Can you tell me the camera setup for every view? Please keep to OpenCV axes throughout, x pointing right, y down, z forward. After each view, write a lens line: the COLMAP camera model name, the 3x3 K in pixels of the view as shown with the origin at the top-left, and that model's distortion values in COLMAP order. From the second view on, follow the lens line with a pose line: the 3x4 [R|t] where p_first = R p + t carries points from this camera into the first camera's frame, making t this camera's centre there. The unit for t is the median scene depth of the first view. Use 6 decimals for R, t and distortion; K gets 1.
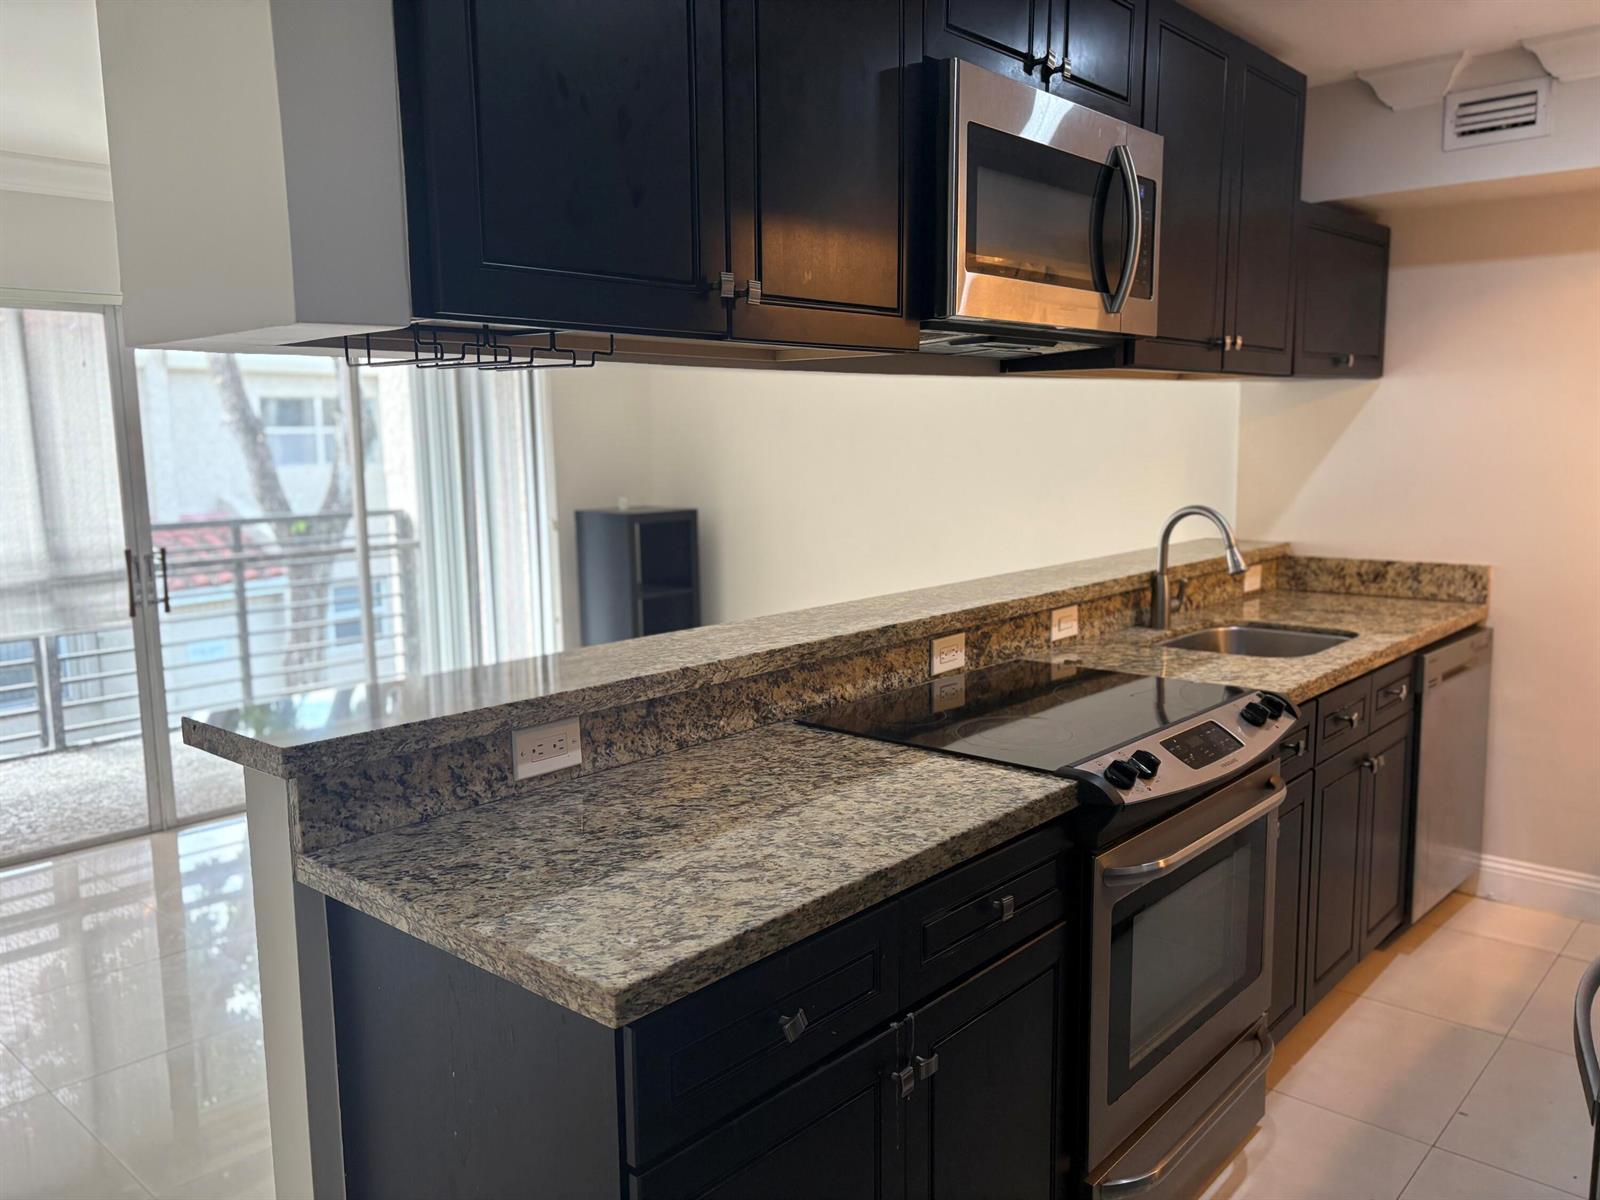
lens RADIAL K [[1223.3, 0, 800.0], [0, 1223.3, 600.0], [0, 0, 1]] dist [0.074832, -0.045200]
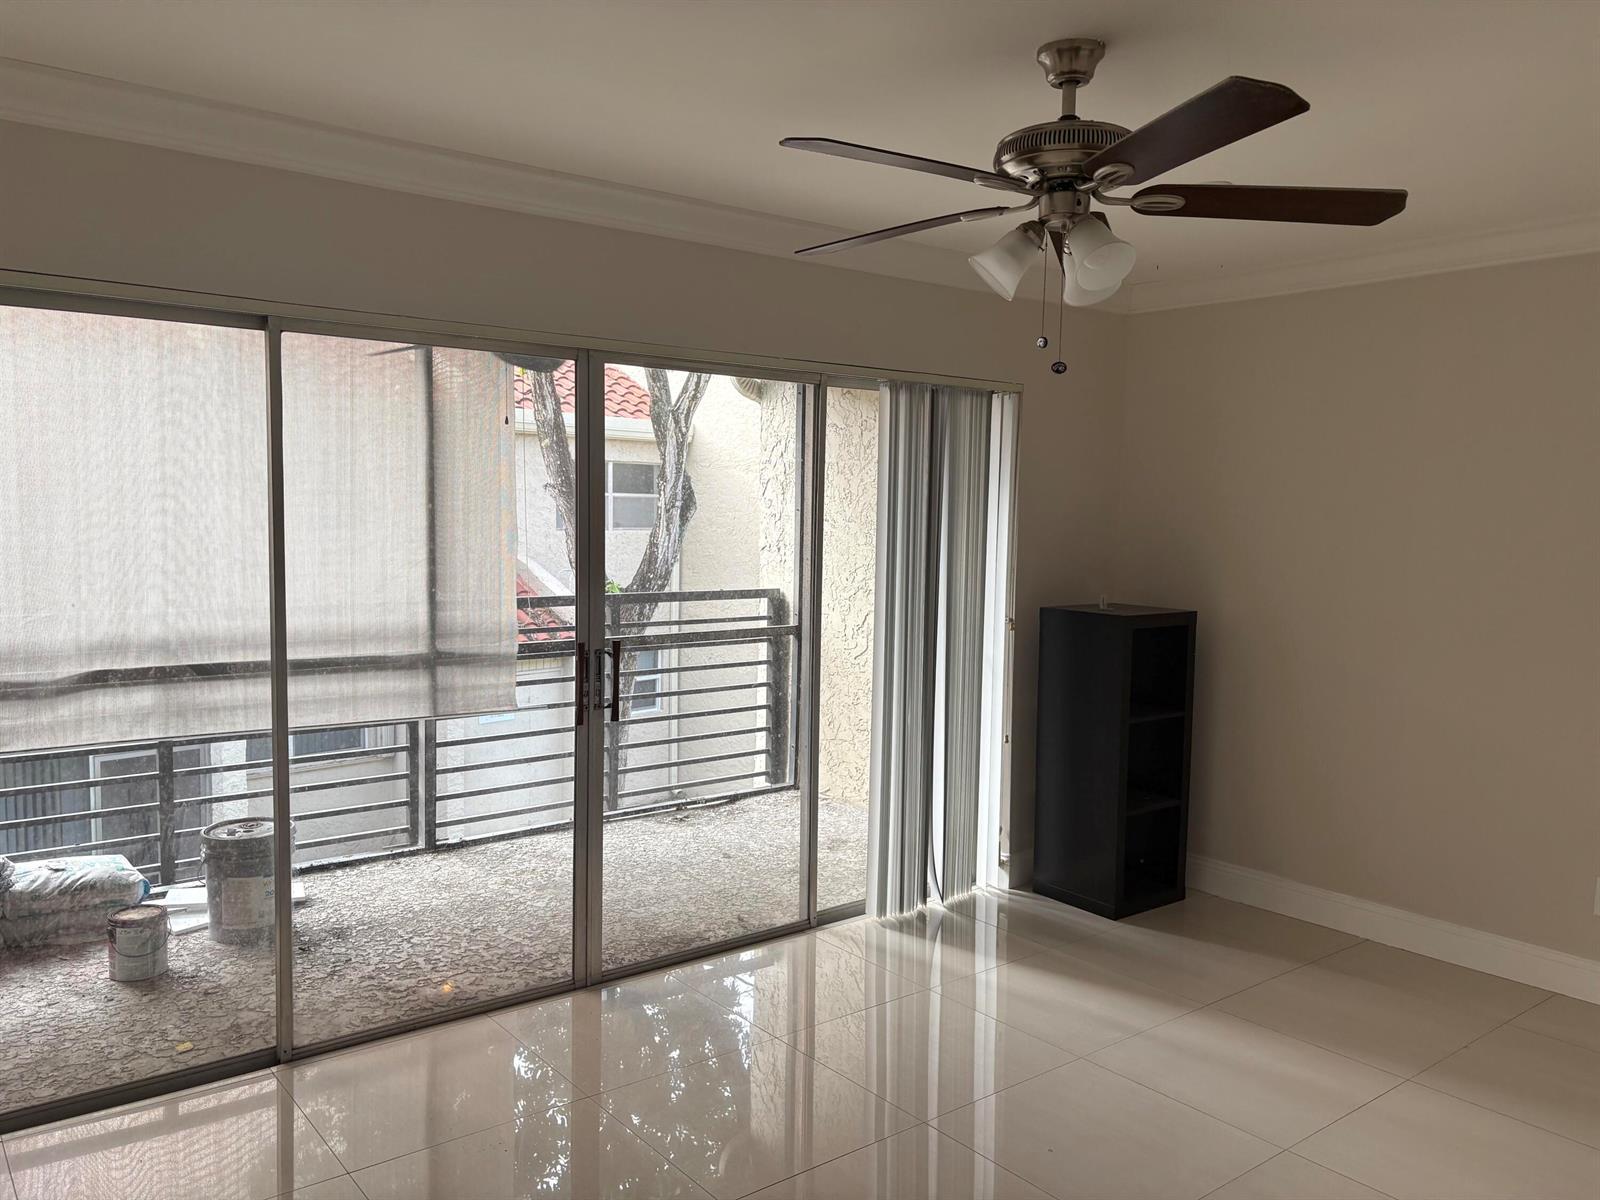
lens RADIAL K [[1223.3, 0, 800.0], [0, 1223.3, 600.0], [0, 0, 1]] dist [0.074832, -0.045200]
pose [[0.985496, 0.042731, -0.164228, -0.203845], [-0.052097, 0.997227, -0.053151, -0.025446], [0.161501, 0.060936, 0.984989, 0.171322]]
